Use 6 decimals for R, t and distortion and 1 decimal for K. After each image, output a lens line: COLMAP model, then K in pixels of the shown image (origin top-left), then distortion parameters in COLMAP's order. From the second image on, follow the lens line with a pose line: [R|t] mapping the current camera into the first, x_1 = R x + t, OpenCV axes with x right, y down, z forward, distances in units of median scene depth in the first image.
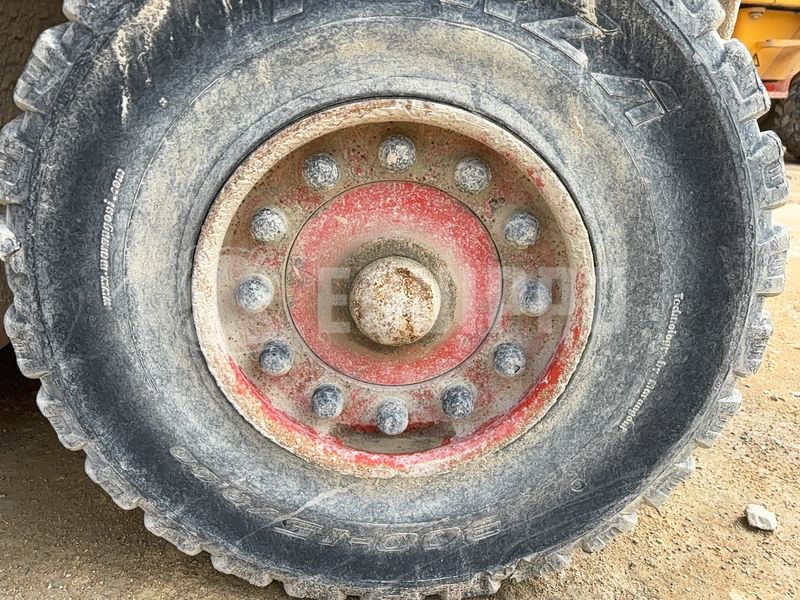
lens RADIAL K [[609.3, 0, 403.3], [0, 609.3, 303.1], [0, 0, 1]] dist [0.038814, -0.041460]
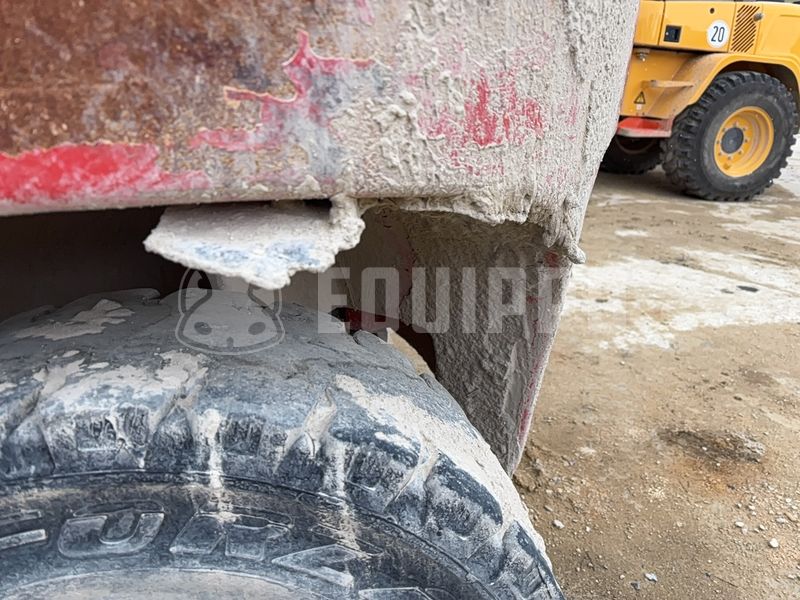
lens RADIAL K [[609.3, 0, 403.3], [0, 609.3, 303.1], [0, 0, 1]] dist [0.038814, -0.041460]
pose [[0.990930, -0.020513, 0.132807, 0.267525], [0.019344, 0.999762, 0.010085, -0.818784], [-0.132982, -0.007425, 0.991091, 0.119484]]
